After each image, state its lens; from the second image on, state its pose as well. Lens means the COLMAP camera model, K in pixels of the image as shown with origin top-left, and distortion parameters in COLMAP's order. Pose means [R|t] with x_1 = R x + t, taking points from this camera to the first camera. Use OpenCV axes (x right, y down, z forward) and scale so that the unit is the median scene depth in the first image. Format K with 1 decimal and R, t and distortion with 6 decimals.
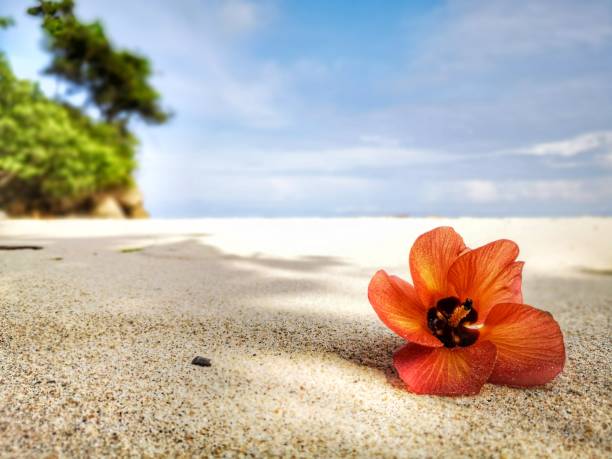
lens RADIAL K [[498.2, 0, 305.6], [0, 498.2, 209.9], [0, 0, 1]] dist [0.058133, -0.092638]
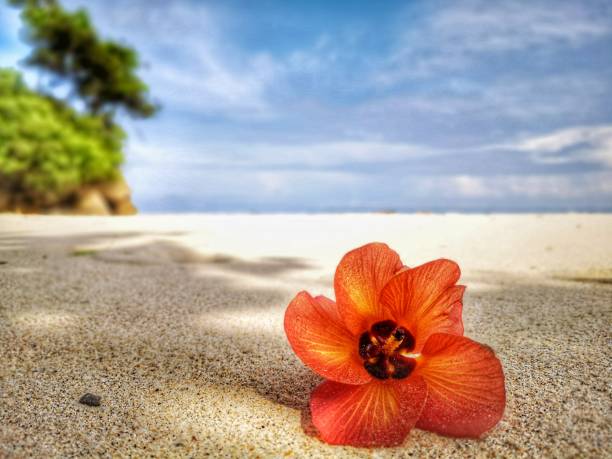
lens RADIAL K [[501.1, 0, 306.3], [0, 501.1, 221.3], [0, 0, 1]] dist [0.051471, -0.099209]
pose [[0.999793, -0.000206, 0.020365, 0.141821], [-0.000468, 0.999452, 0.033087, -0.029825], [-0.020361, -0.033090, 0.999245, 0.143981]]
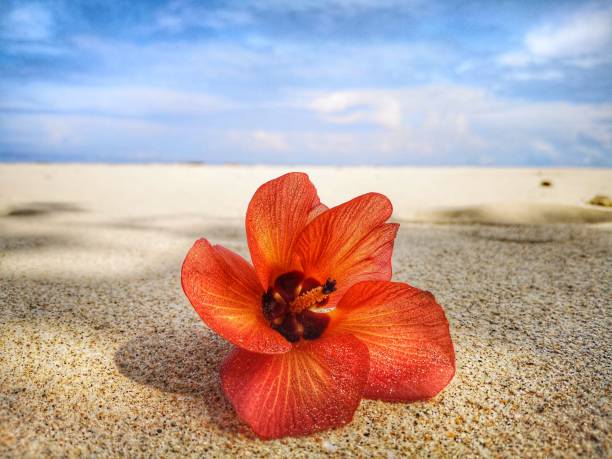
lens RADIAL K [[499.3, 0, 303.9], [0, 499.3, 205.9], [0, 0, 1]] dist [0.068657, -0.129005]
pose [[0.919149, -0.018240, 0.393488, 0.024087], [-0.019628, 0.995566, 0.092000, 0.013590], [-0.393421, -0.092285, 0.914715, 0.367054]]
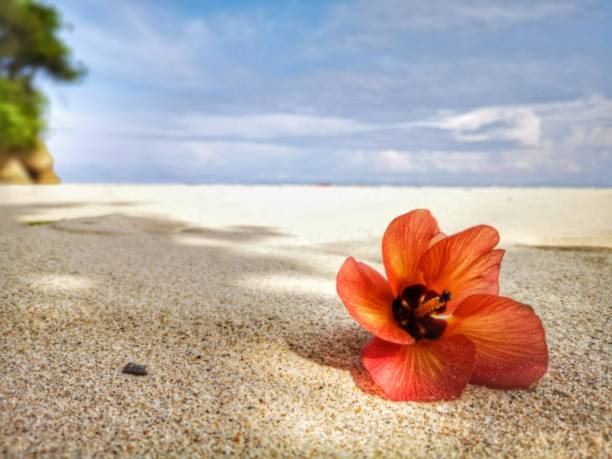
lens RADIAL K [[493.7, 0, 305.2], [0, 493.7, 222.8], [0, 0, 1]] dist [0.057984, -0.117731]
pose [[0.987947, 0.000249, 0.154794, -0.055583], [-0.014456, 0.995777, 0.090658, -0.019501], [-0.154118, -0.091803, 0.983778, 0.163349]]
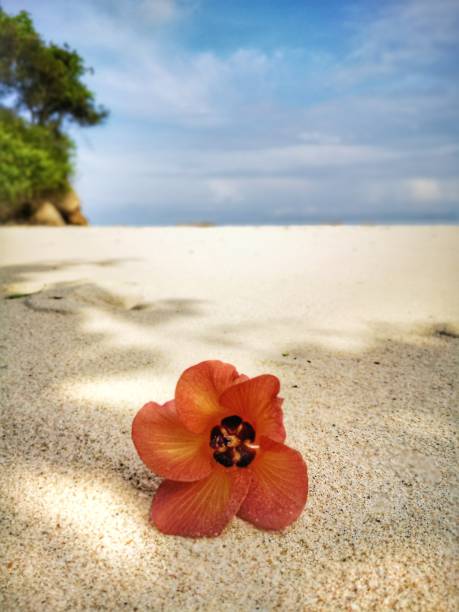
lens RADIAL K [[499.5, 0, 228.9], [0, 499.5, 284.5], [0, 0, 1]] dist [0.049045, -0.086740]
pose [[0.999172, -0.012717, -0.038640, 0.344532], [0.018290, 0.988895, 0.147488, -0.254687], [0.036335, -0.148073, 0.988309, 0.040433]]
